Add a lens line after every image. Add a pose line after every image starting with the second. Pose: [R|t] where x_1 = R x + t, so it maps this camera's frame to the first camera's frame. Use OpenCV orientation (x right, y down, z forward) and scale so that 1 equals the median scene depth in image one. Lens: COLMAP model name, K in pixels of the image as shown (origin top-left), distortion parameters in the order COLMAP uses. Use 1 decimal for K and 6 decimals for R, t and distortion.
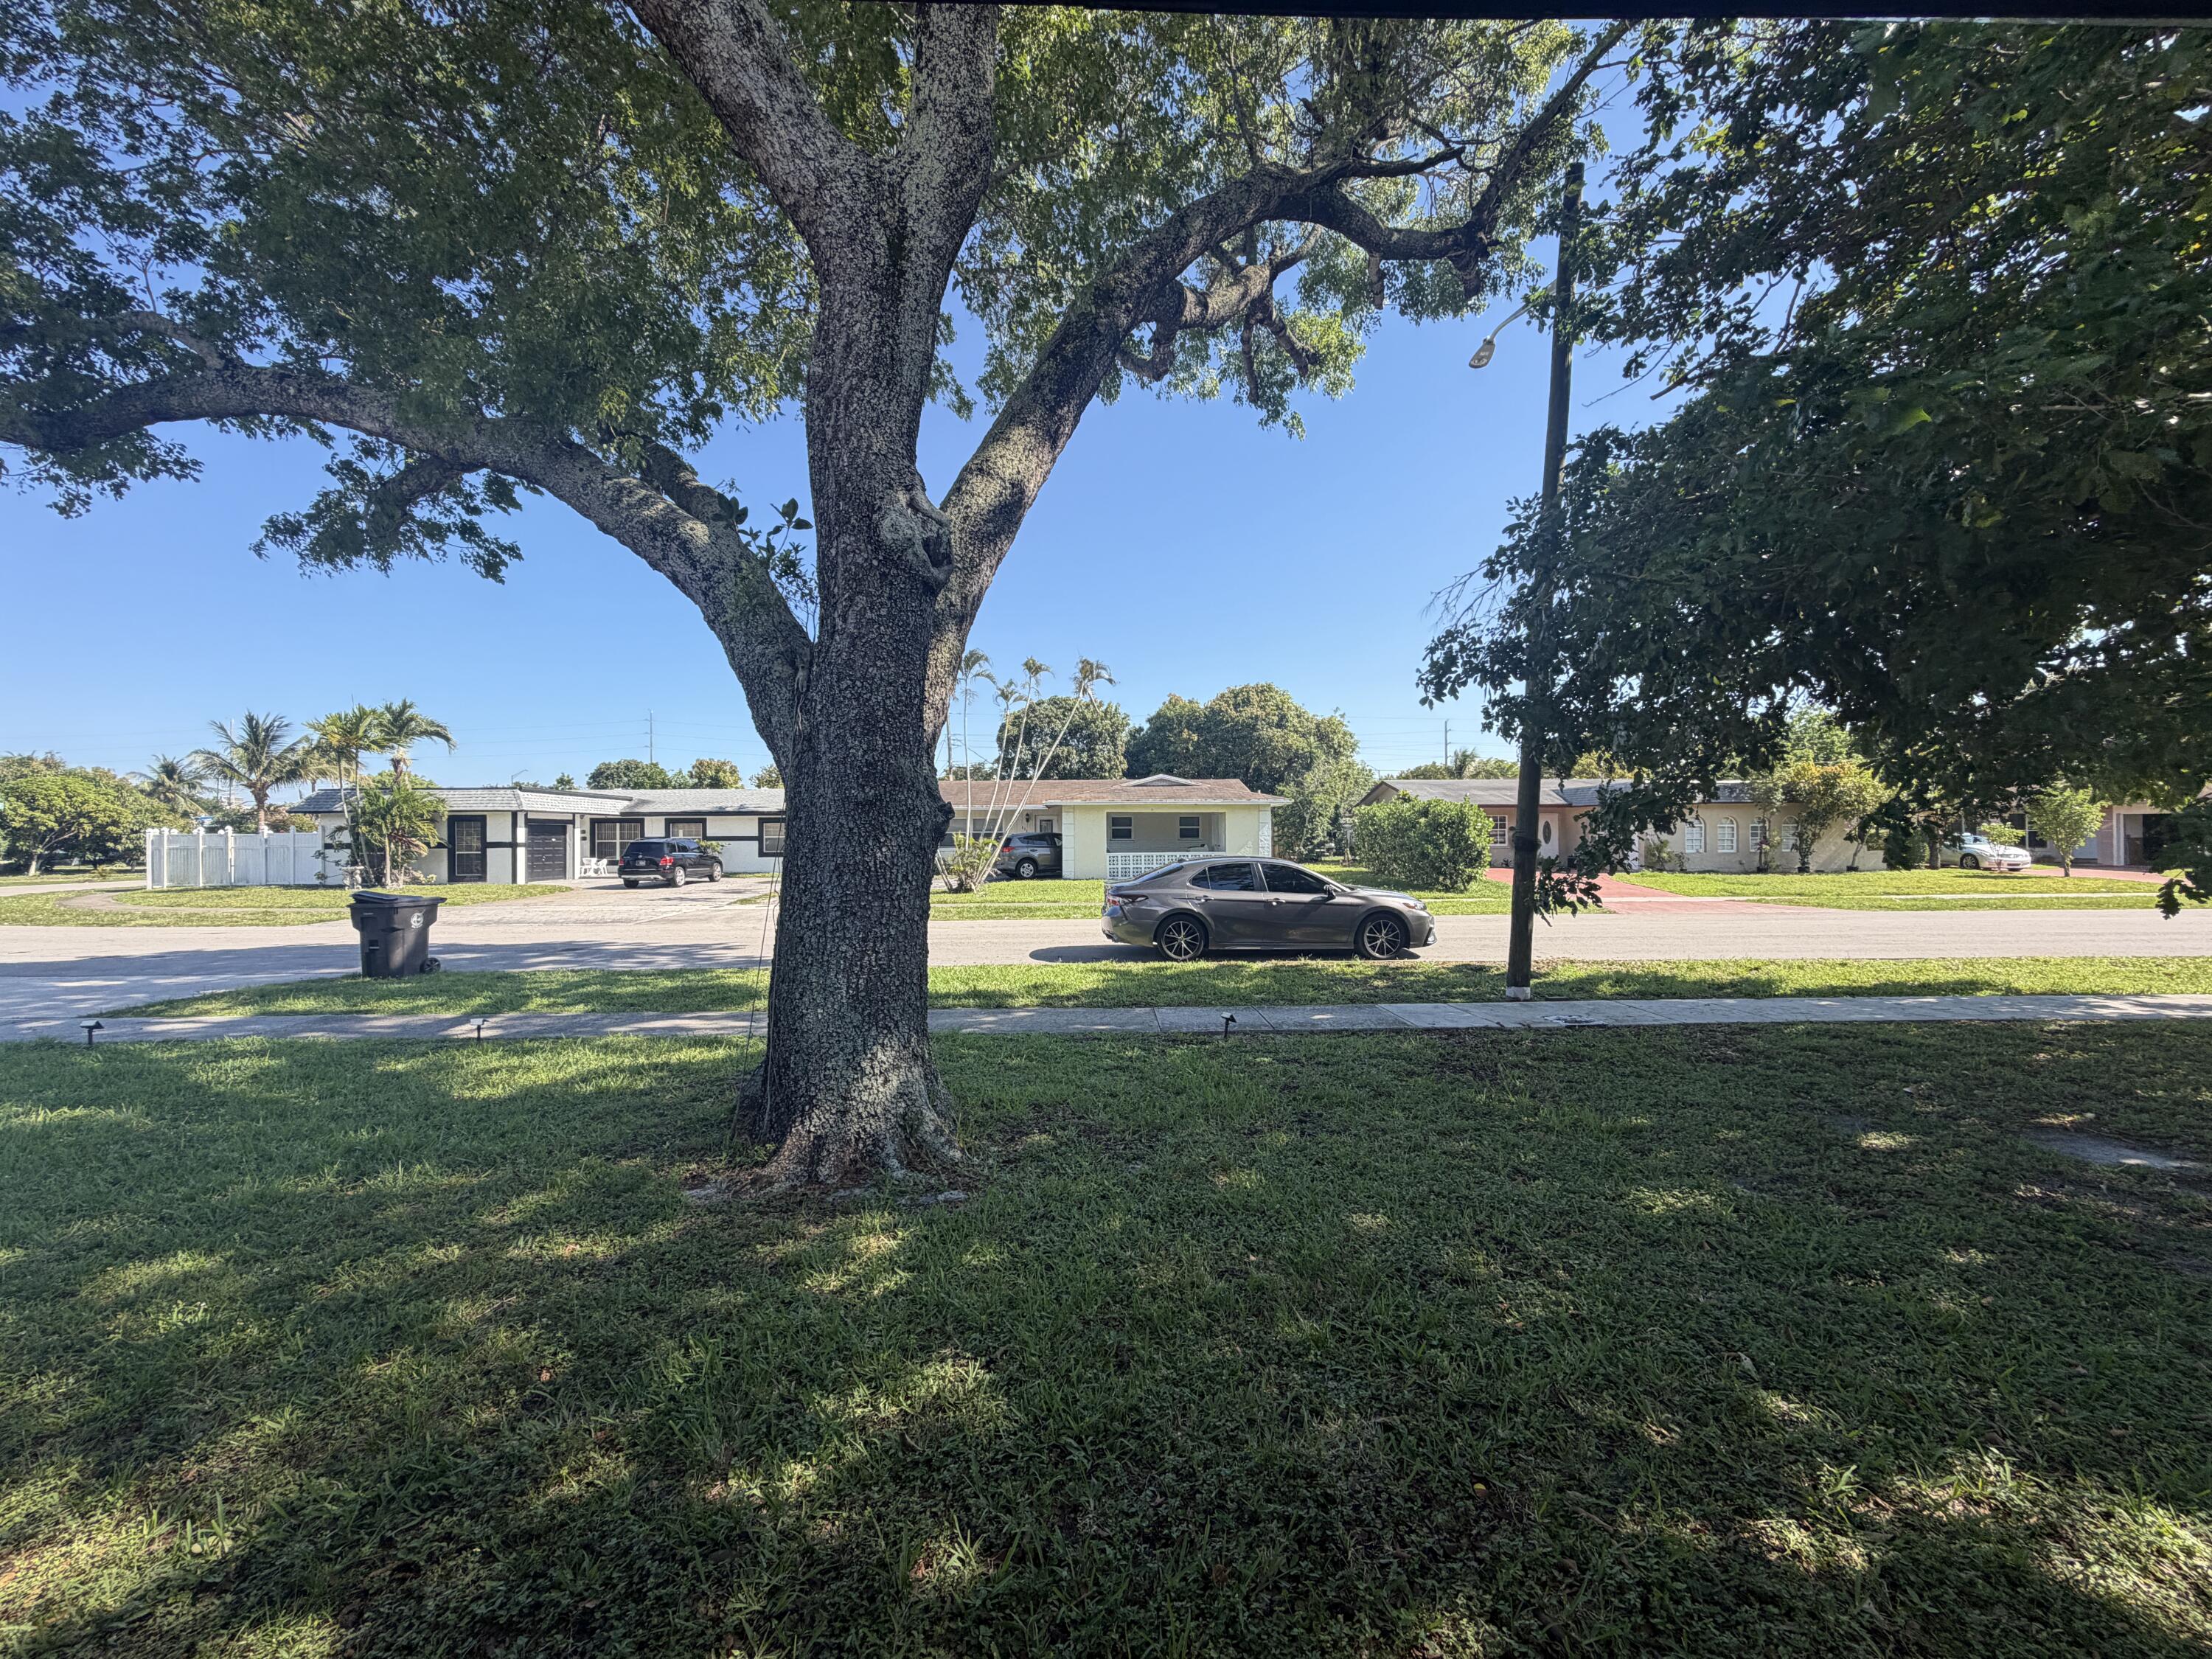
lens RADIAL K [[883.7, 0, 1103.3], [0, 883.7, 825.9], [0, 0, 1]] dist [0.000216, 0.000525]
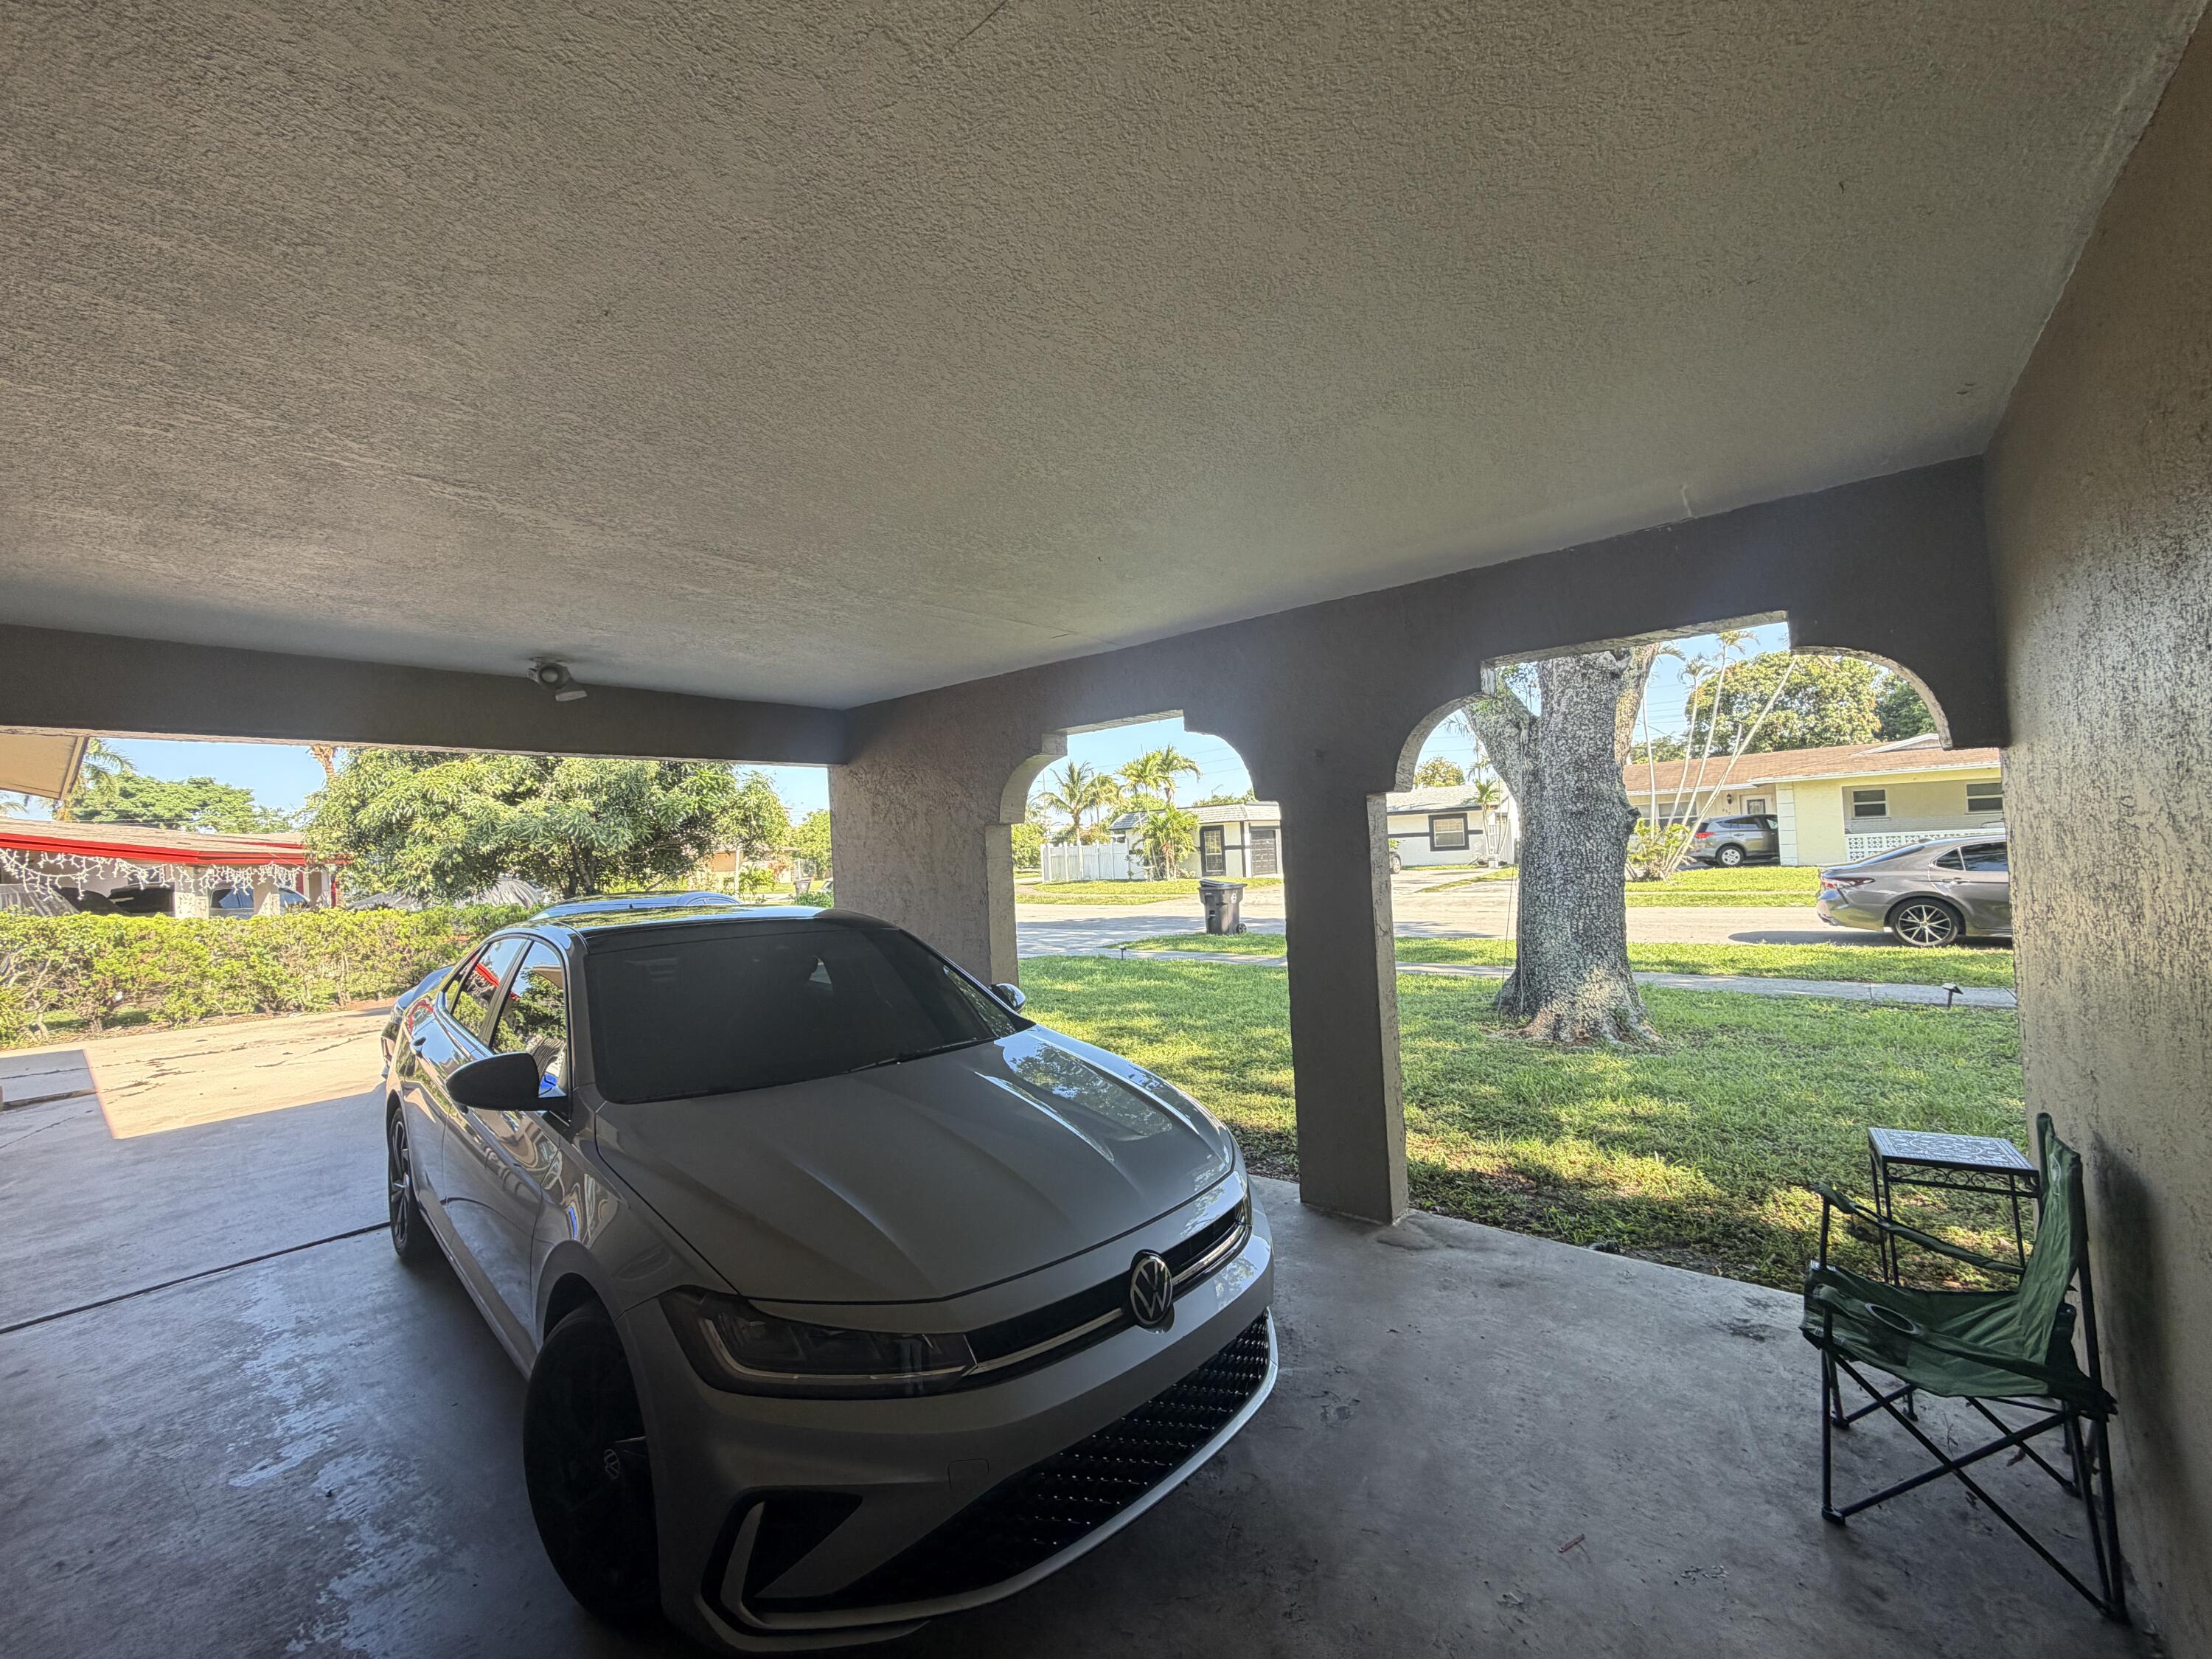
lens RADIAL K [[883.7, 0, 1100.1], [0, 883.7, 831.0], [0, 0, 1]] dist [0.000216, 0.000525]
pose [[0.756429, -0.043848, -0.652604, 0.017296], [0.051749, 0.998635, -0.007115, -0.003778], [0.652025, -0.028389, 0.757665, -0.111336]]
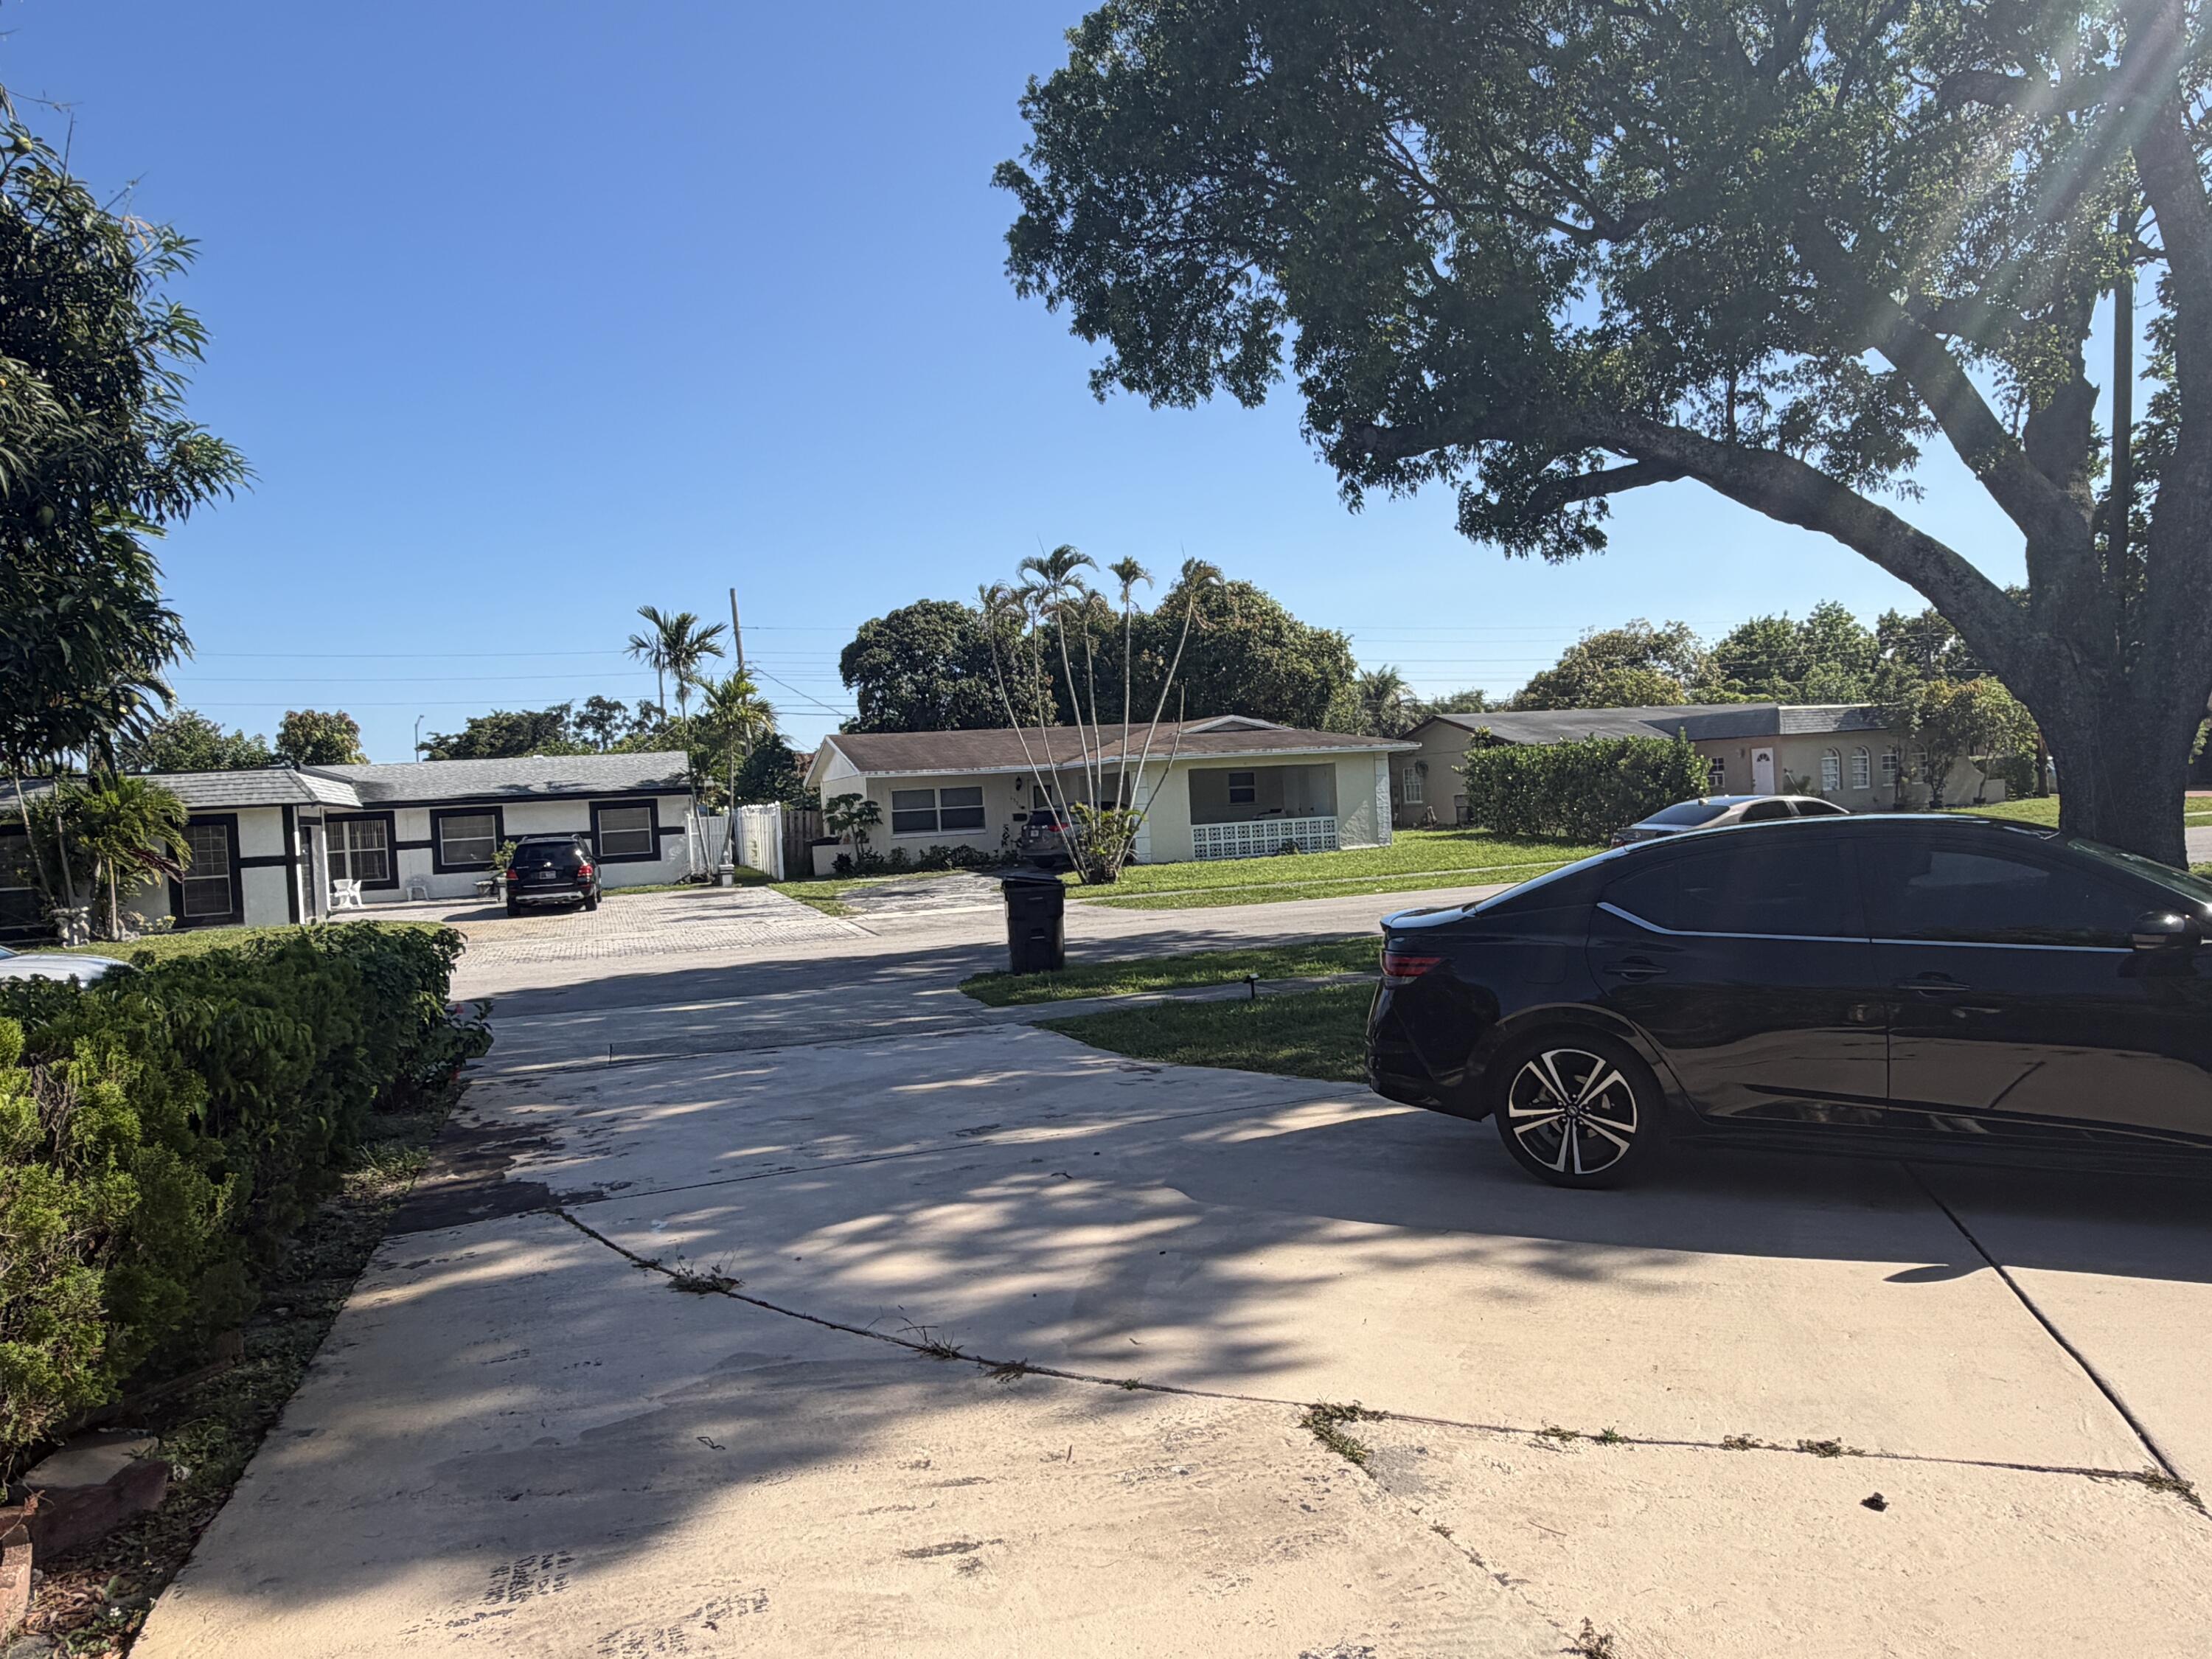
lens RADIAL K [[1484.5, 0, 1111.6], [0, 1484.5, 831.8], [0, 0, 1]] dist [-0.003464, -0.000919]
pose [[0.954157, -0.051616, 0.294824, -0.427545], [0.045256, 0.998573, 0.028359, -0.001819], [-0.295867, -0.013717, 0.955131, -0.151659]]
